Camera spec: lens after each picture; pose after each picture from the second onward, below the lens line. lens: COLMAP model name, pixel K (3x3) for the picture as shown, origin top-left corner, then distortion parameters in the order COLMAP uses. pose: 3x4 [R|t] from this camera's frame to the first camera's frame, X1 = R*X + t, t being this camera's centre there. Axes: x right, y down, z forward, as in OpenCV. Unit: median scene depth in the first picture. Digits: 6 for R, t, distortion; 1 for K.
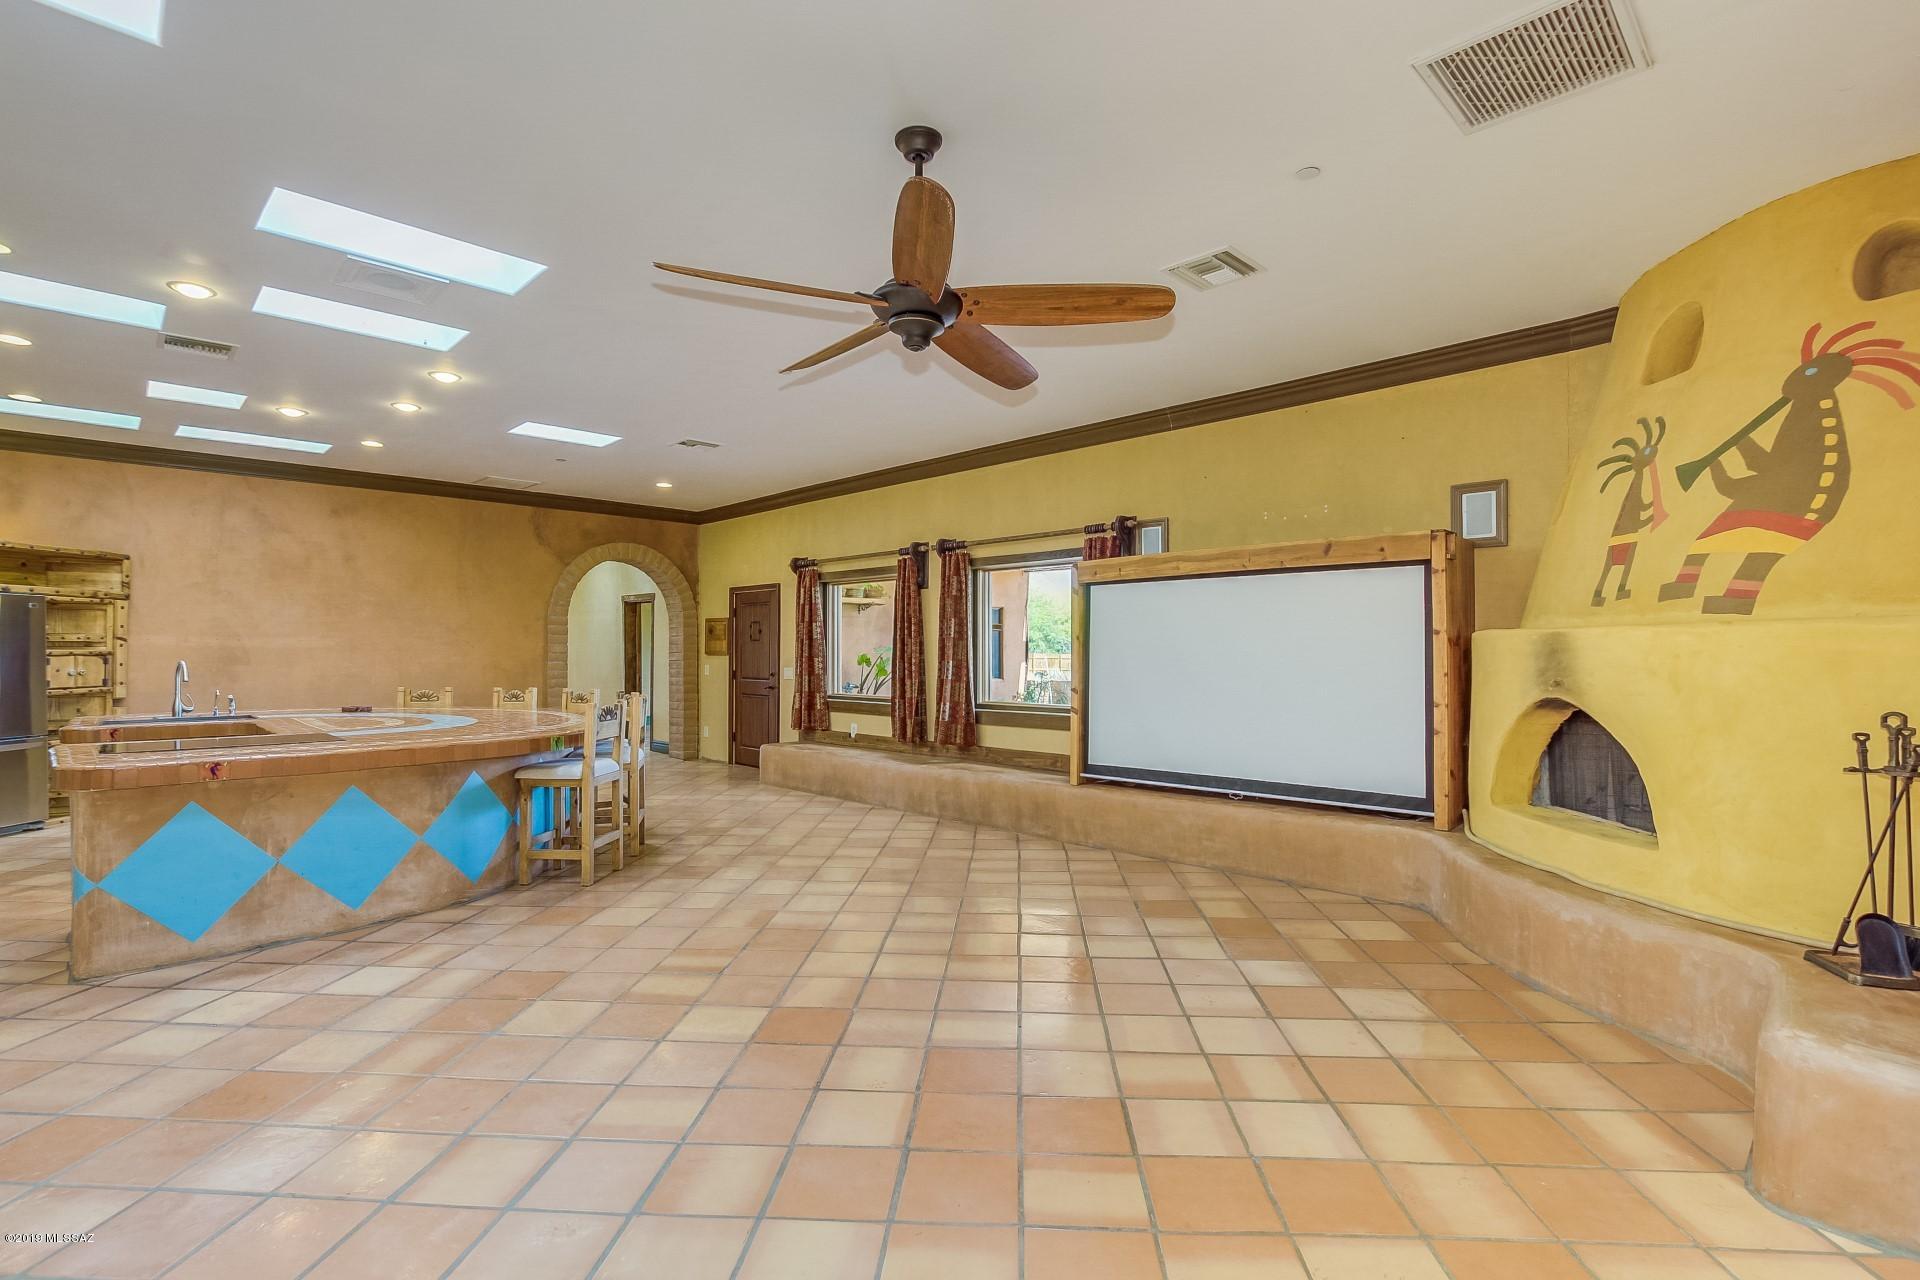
lens RADIAL K [[882.3, 0, 968.9], [0, 882.3, 653.2], [0, 0, 1]] dist [-0.022572, -0.000032]
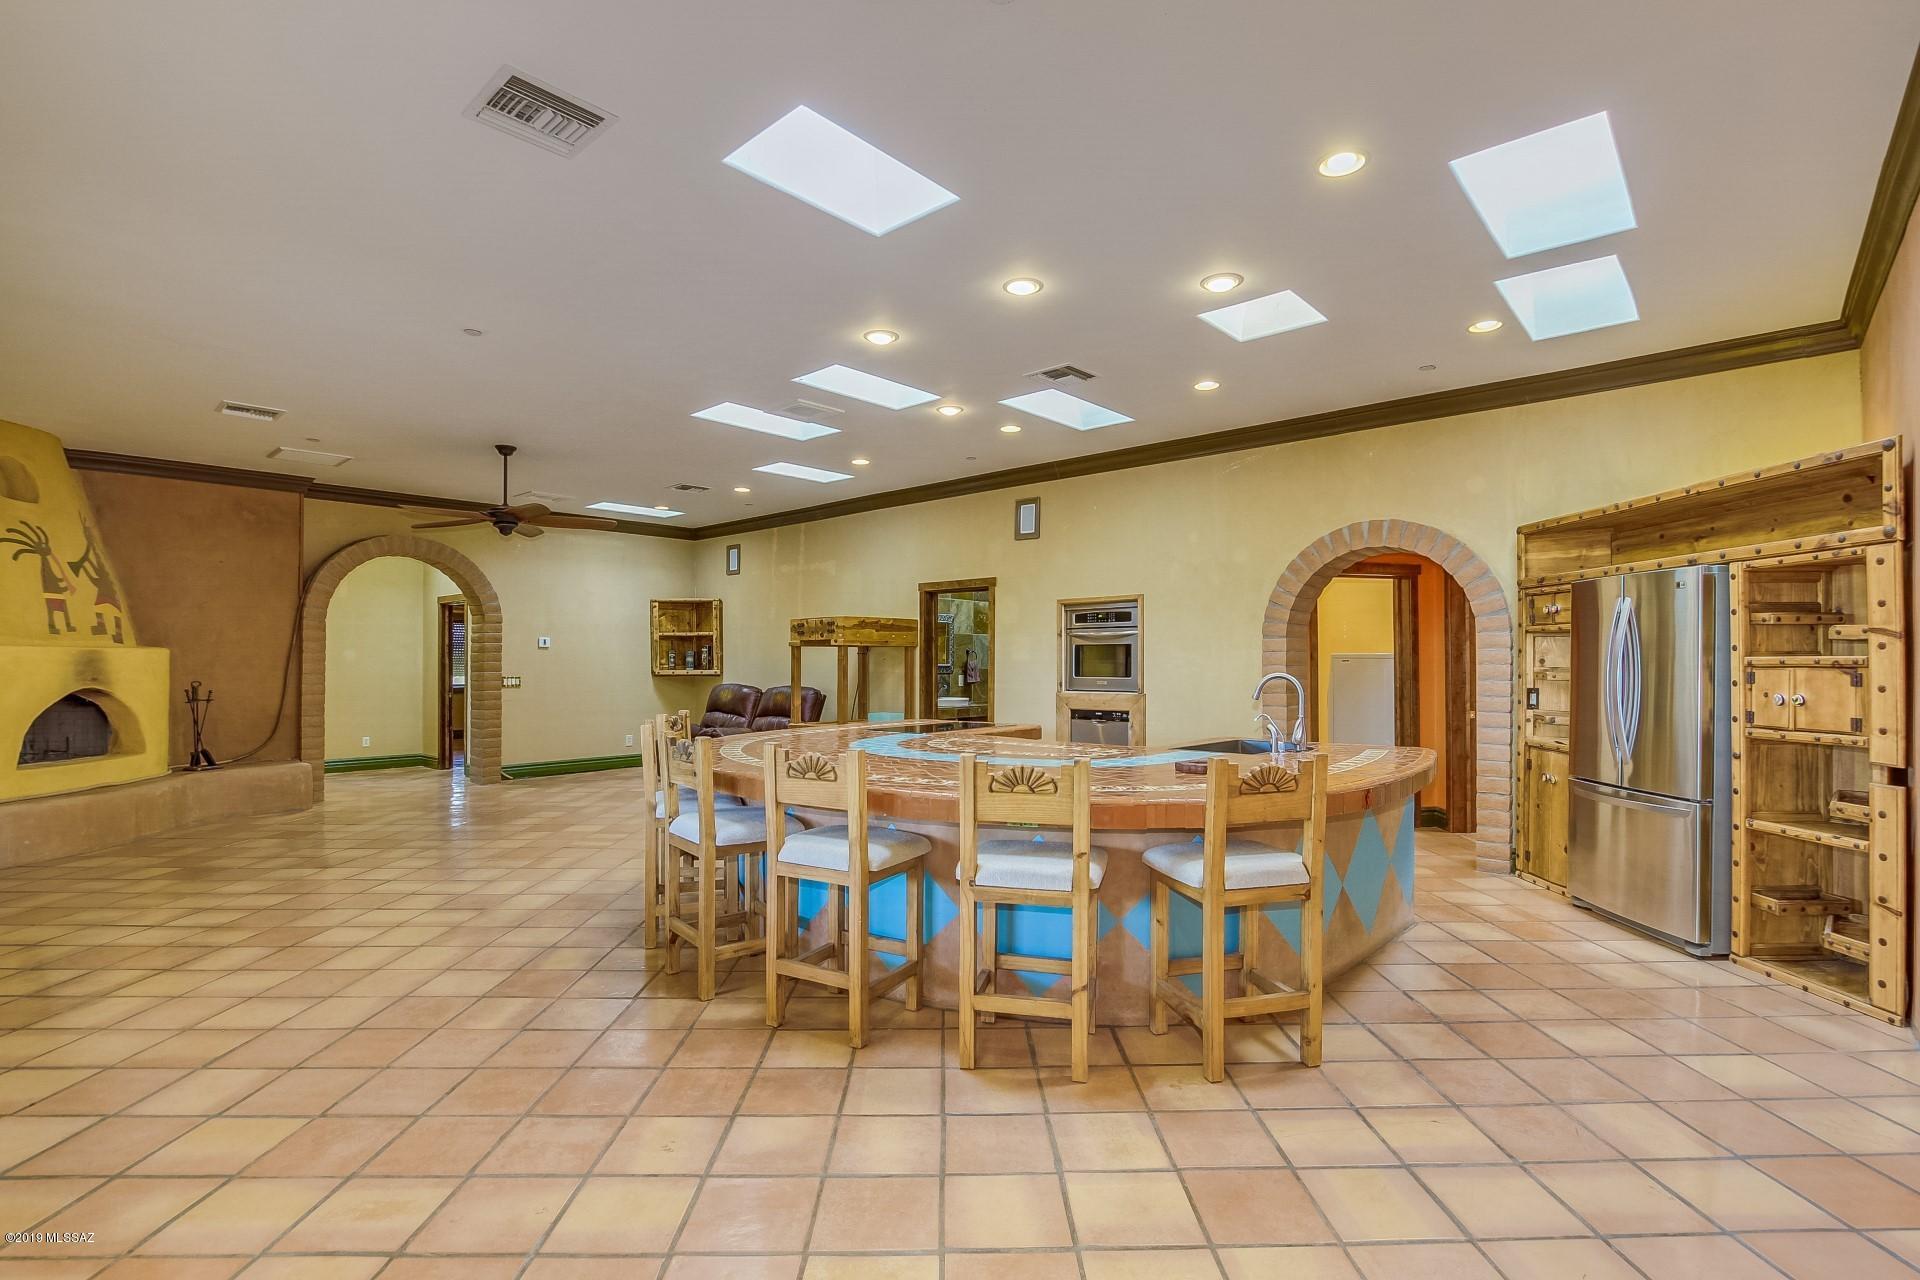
lens RADIAL K [[882.3, 0, 959.1], [0, 882.3, 658.6], [0, 0, 1]] dist [-0.022572, -0.000032]
pose [[-0.998450, 0.000509, -0.055663, -0.491327], [0.000473, 1.000000, 0.000656, -0.003290], [0.055663, 0.000629, -0.998449, 1.444517]]
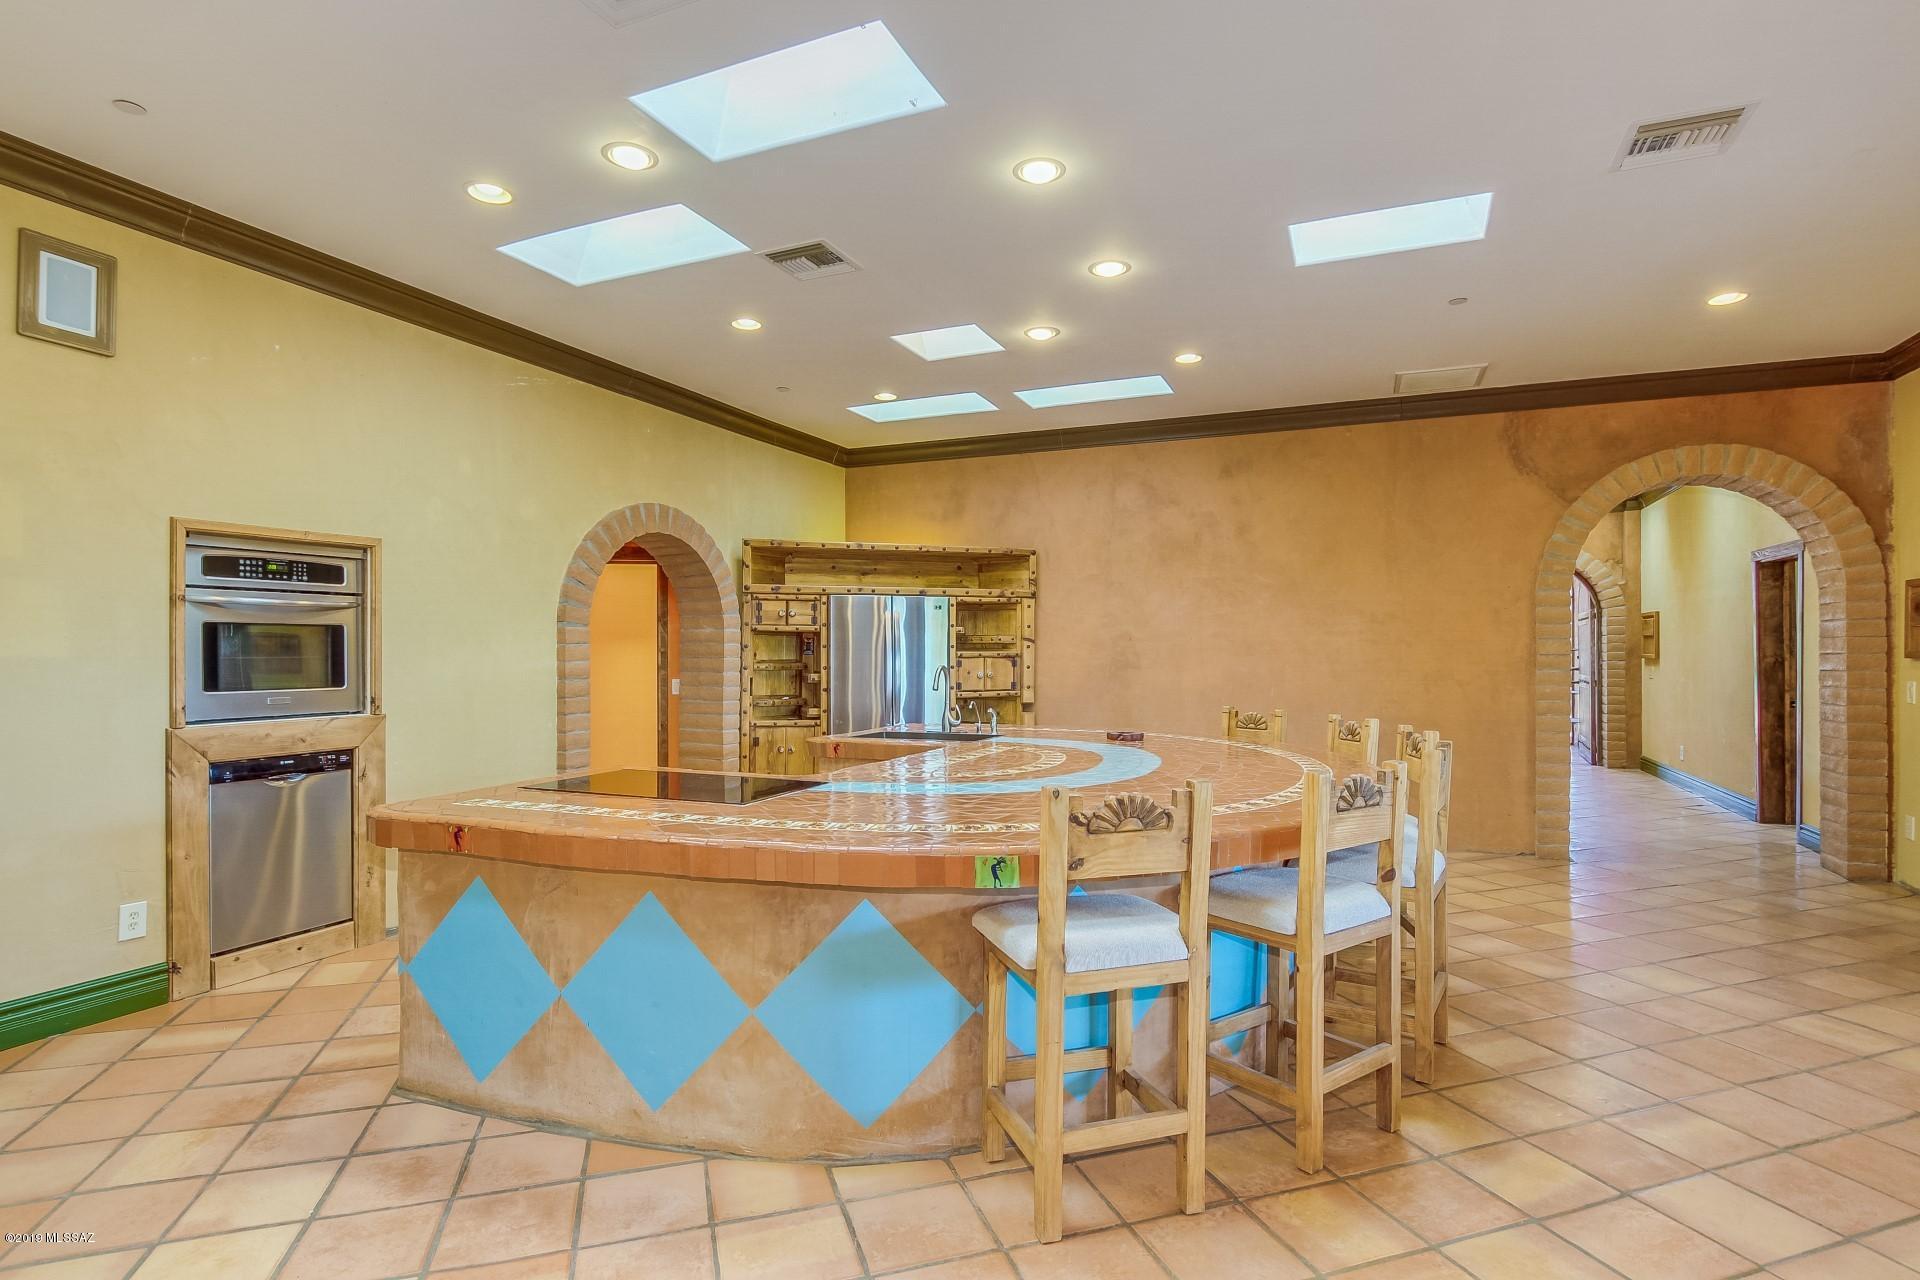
lens RADIAL K [[965.7, 0, 972.2], [0, 965.7, 657.9], [0, 0, 1]] dist [-0.016328, 0.003105]
pose [[0.370930, 0.004123, -0.928652, -0.028511], [-0.000328, 0.999991, 0.004309, -0.001687], [0.928661, -0.001294, 0.370928, 0.563600]]
